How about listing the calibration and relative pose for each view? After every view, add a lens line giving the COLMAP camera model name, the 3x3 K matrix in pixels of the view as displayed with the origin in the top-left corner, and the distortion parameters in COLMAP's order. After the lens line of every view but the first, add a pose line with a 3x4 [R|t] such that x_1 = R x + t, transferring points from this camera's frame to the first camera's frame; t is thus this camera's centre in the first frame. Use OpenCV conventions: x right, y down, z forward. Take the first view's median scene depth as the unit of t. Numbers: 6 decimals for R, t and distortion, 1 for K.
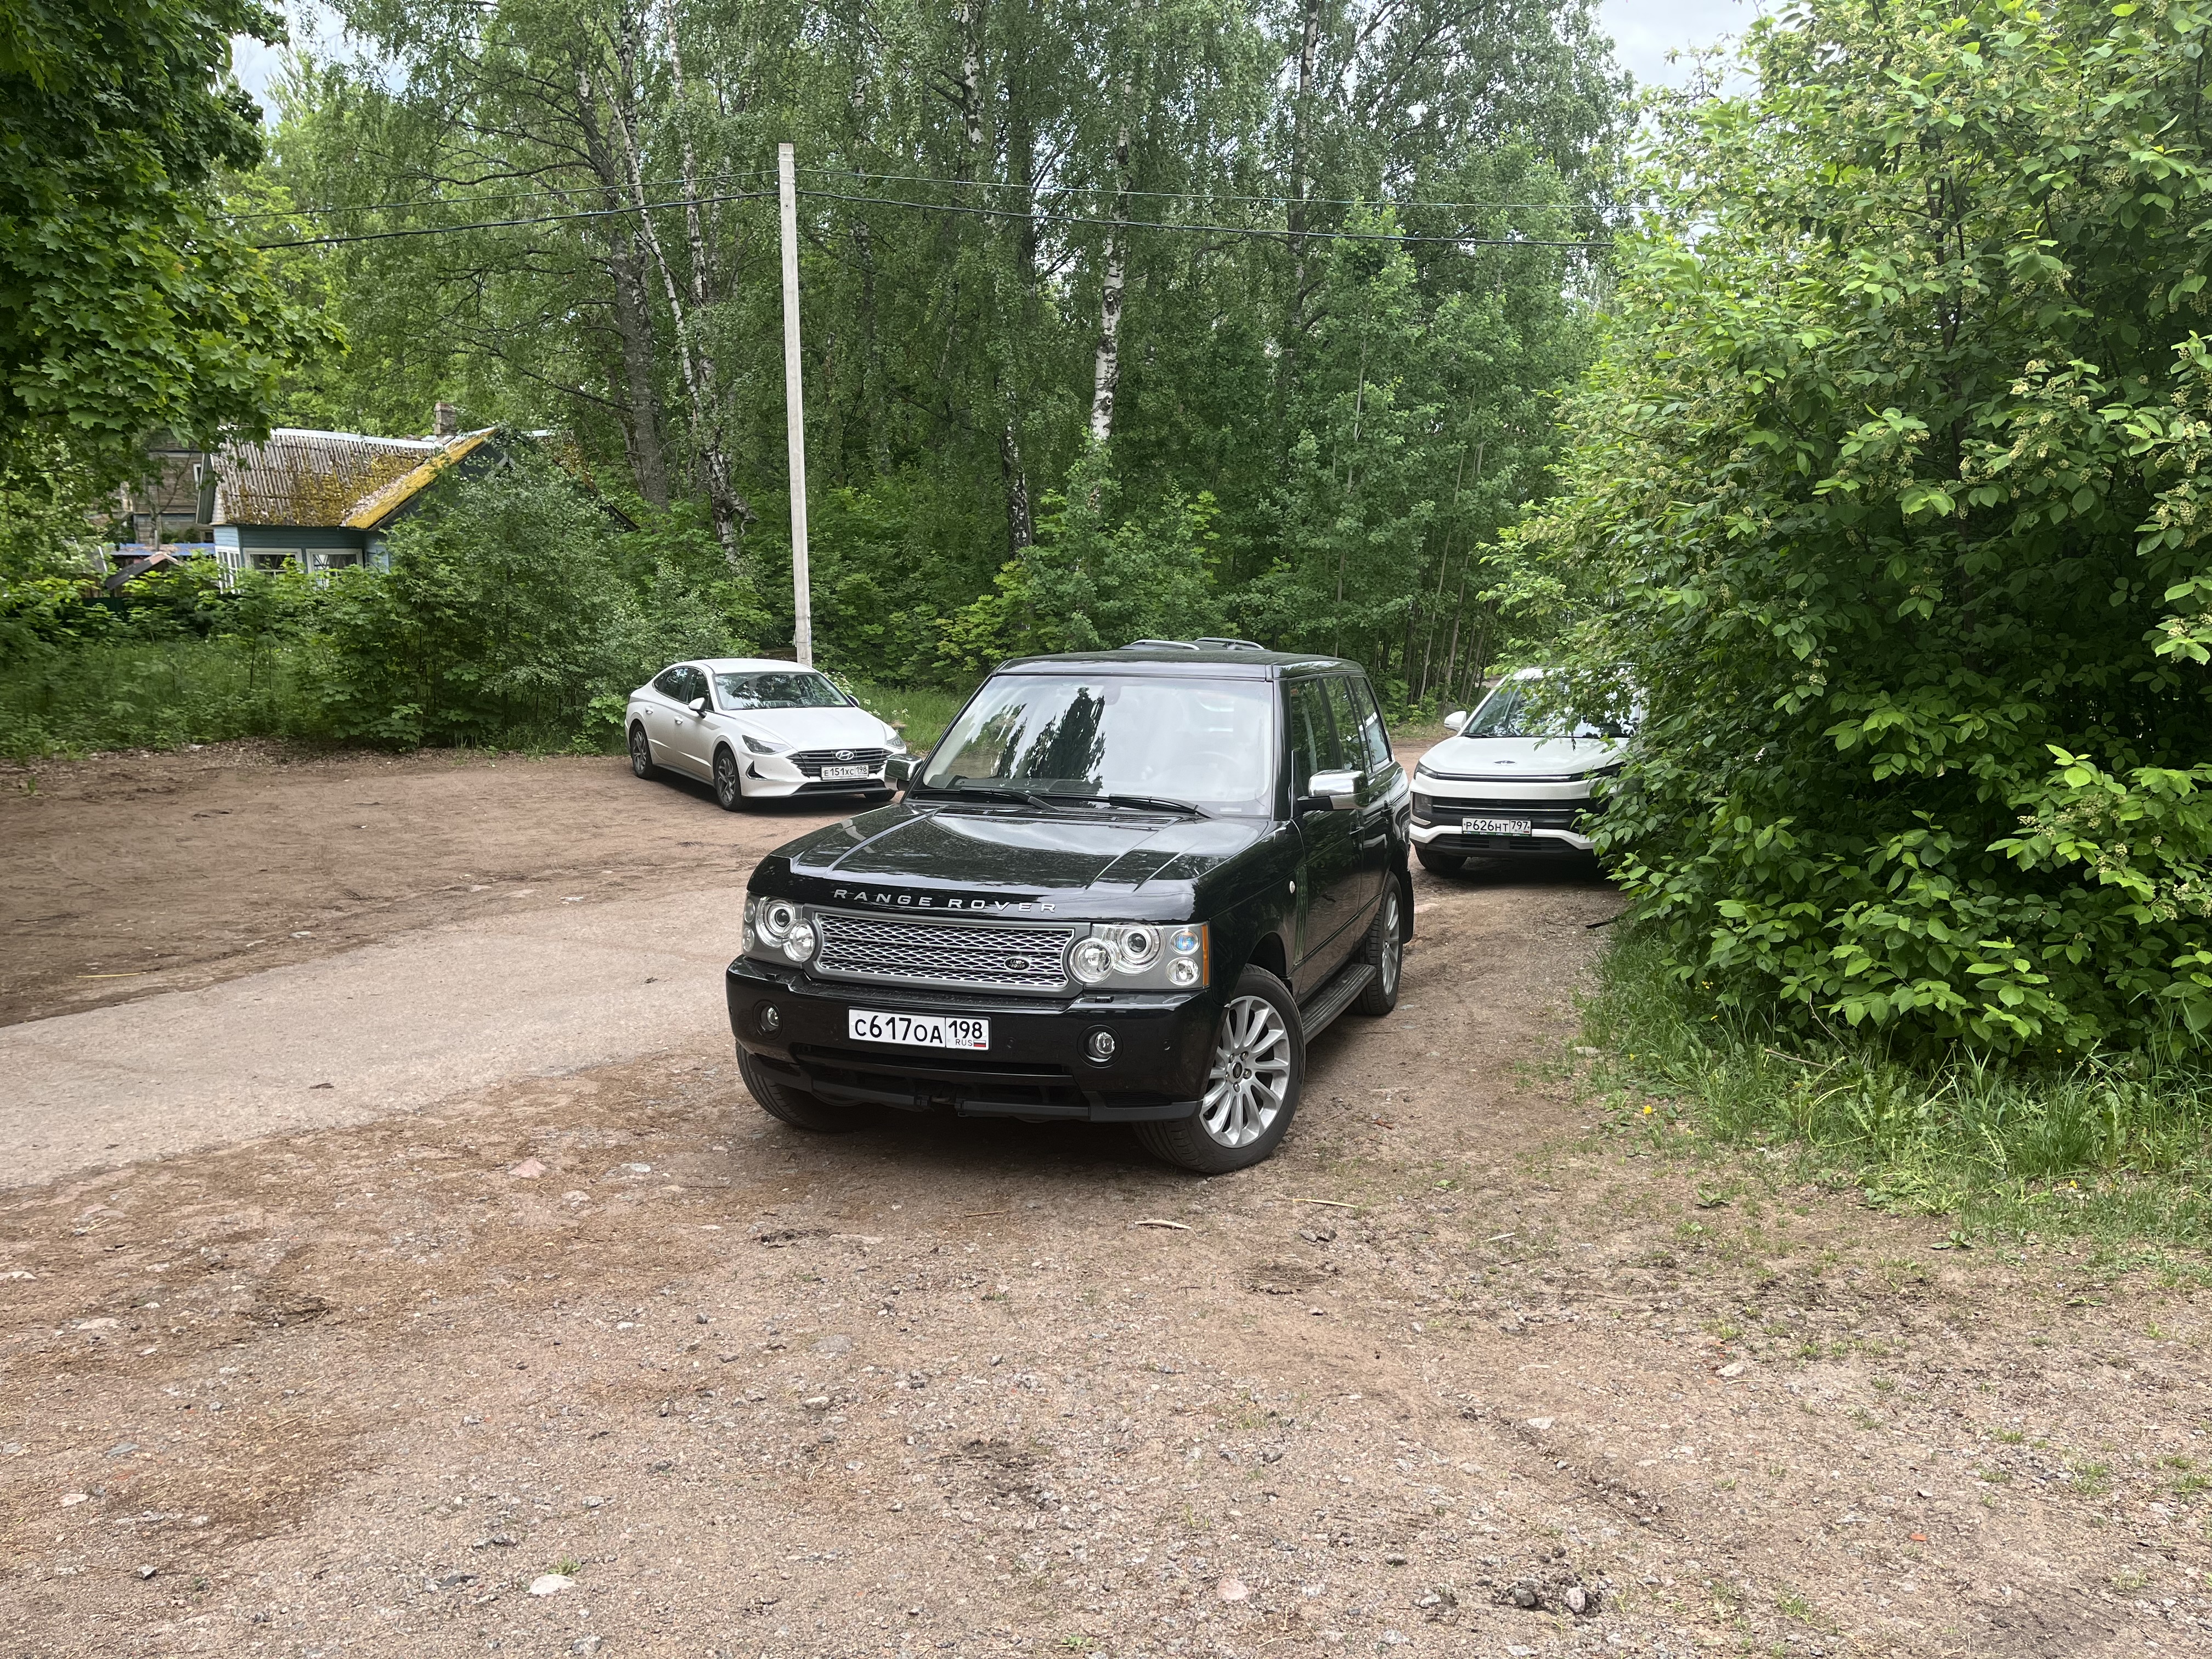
lens RADIAL K [[1657.2, 0, 1107.3], [0, 1657.2, 823.4], [0, 0, 1]] dist [0.063934, -0.070572]
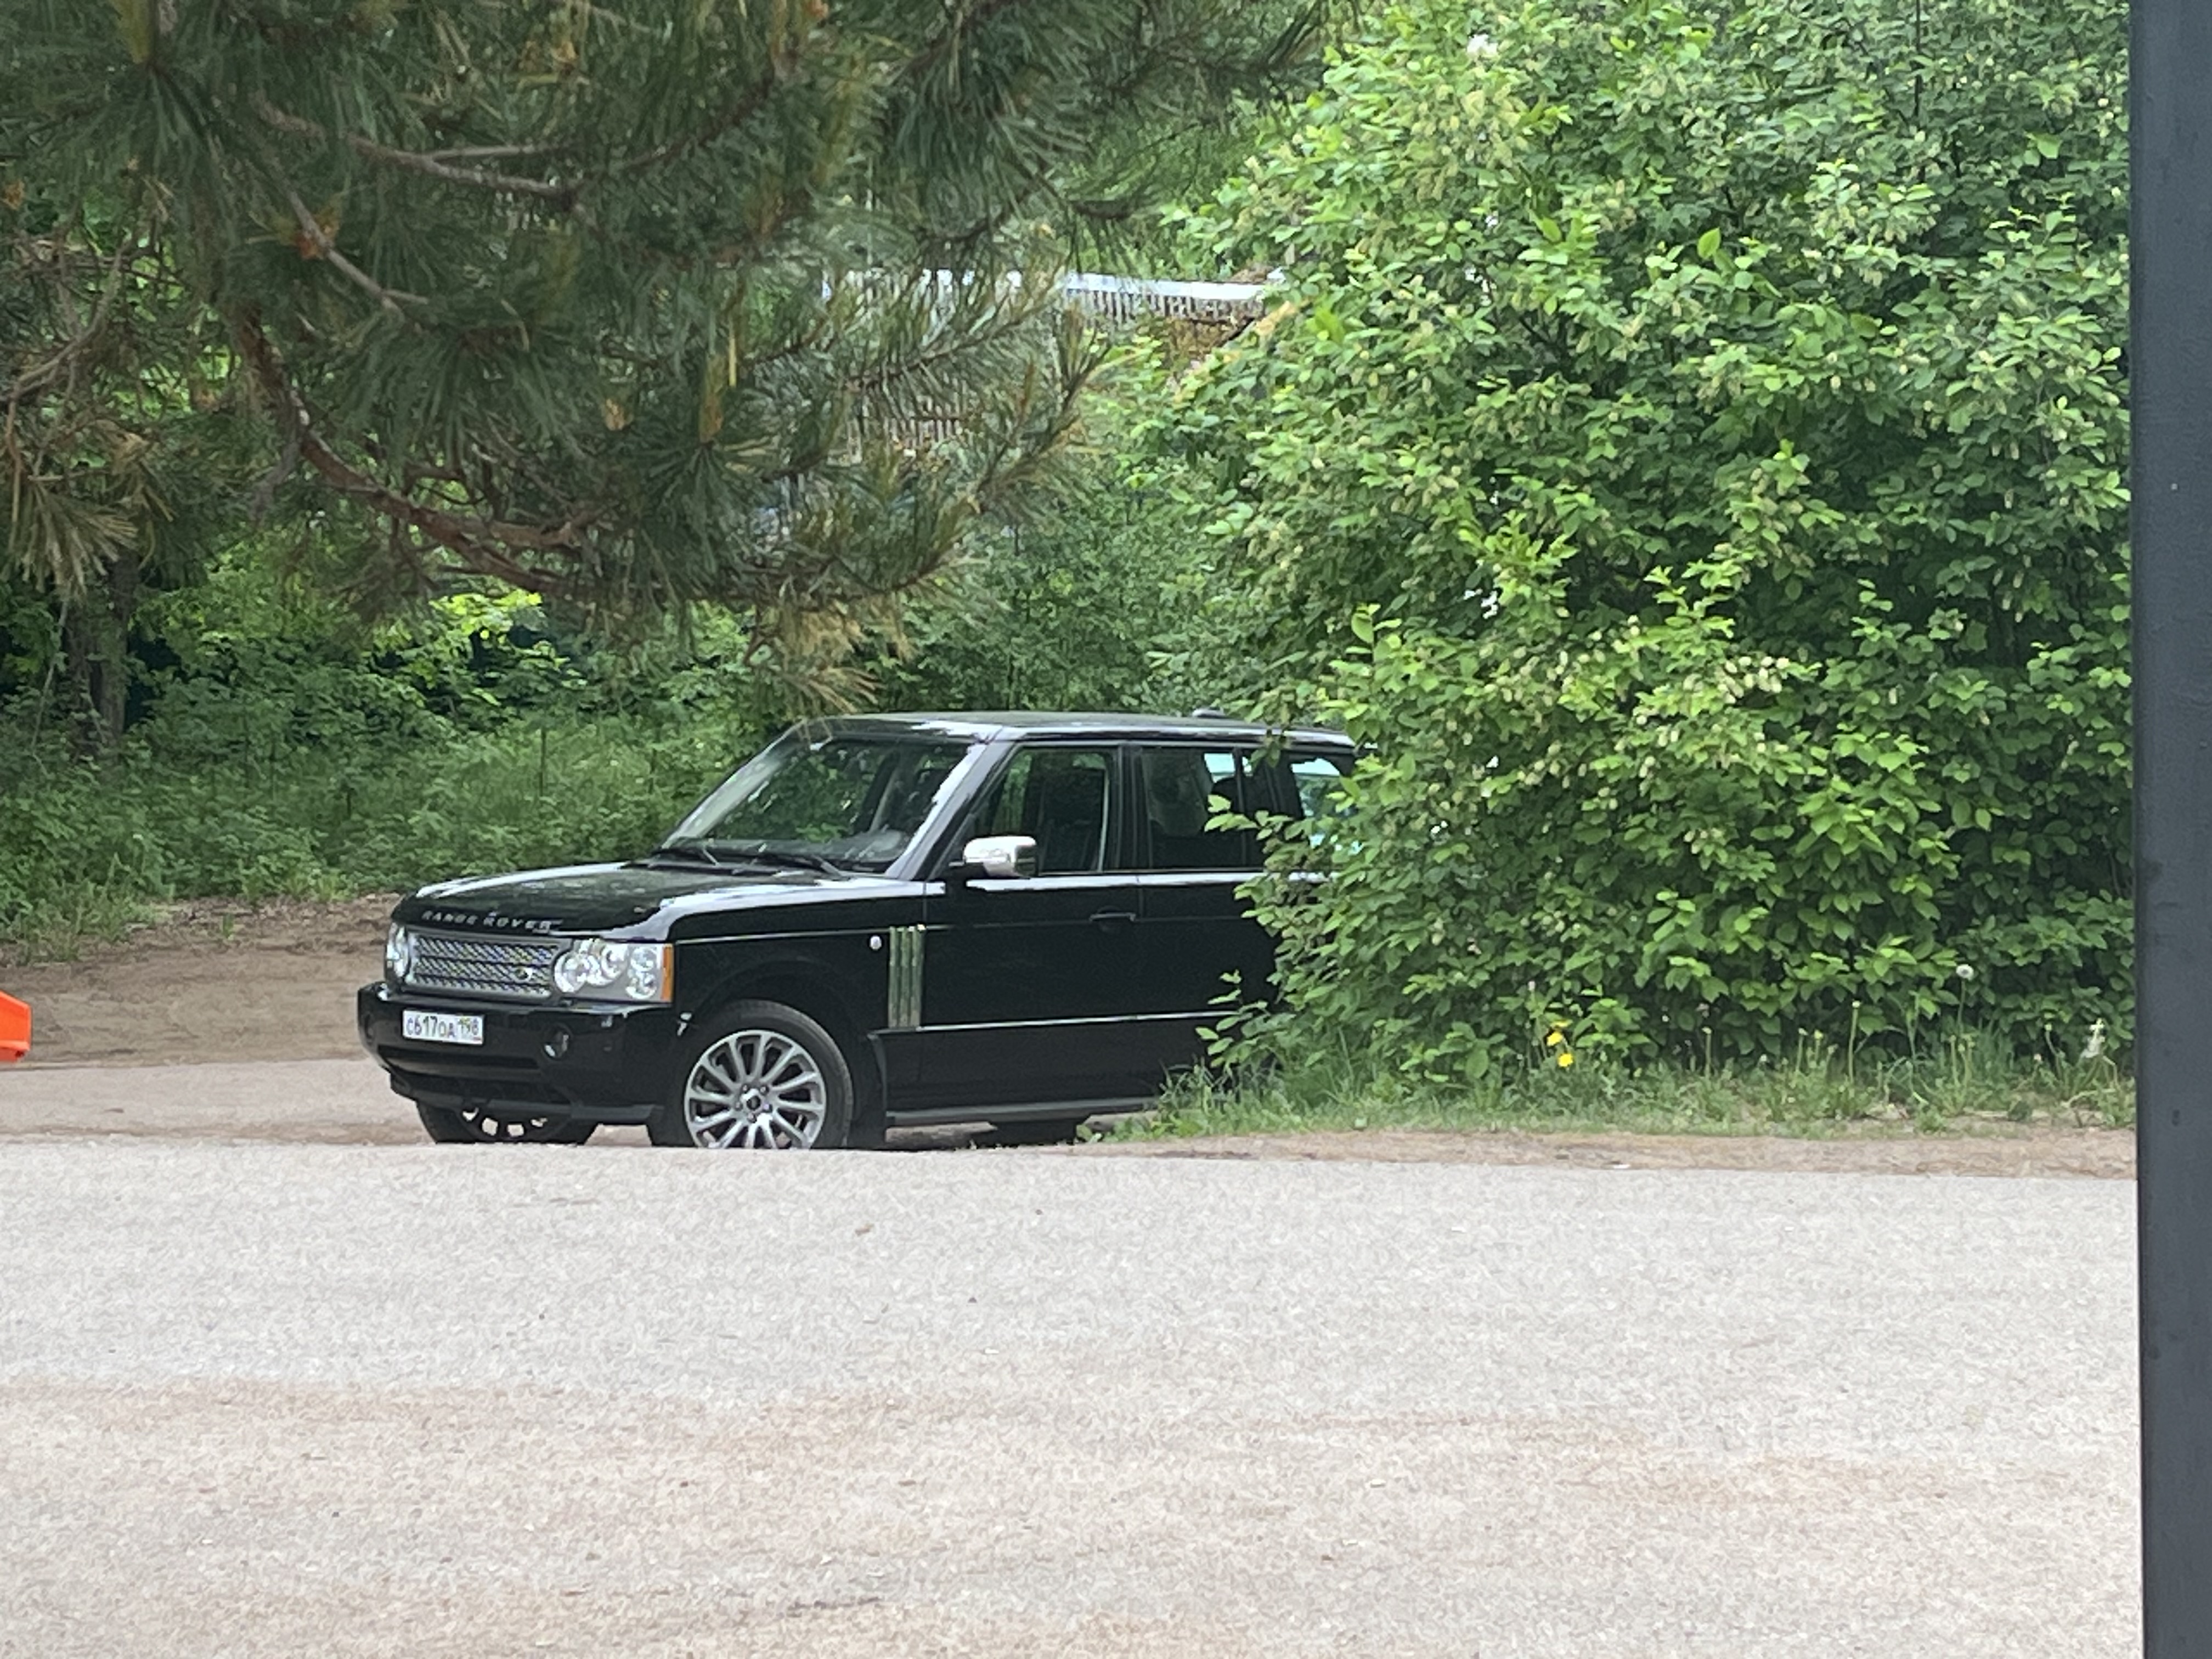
lens RADIAL K [[5151.2, 0, 1105.3], [0, 5151.2, 829.5], [0, 0, 1]] dist [-0.051253, 0.000000]
pose [[0.881583, 0.022538, -0.471491, 1.991970], [-0.066670, 0.994791, -0.077106, 0.236032], [0.467297, 0.099410, 0.878494, -1.946951]]
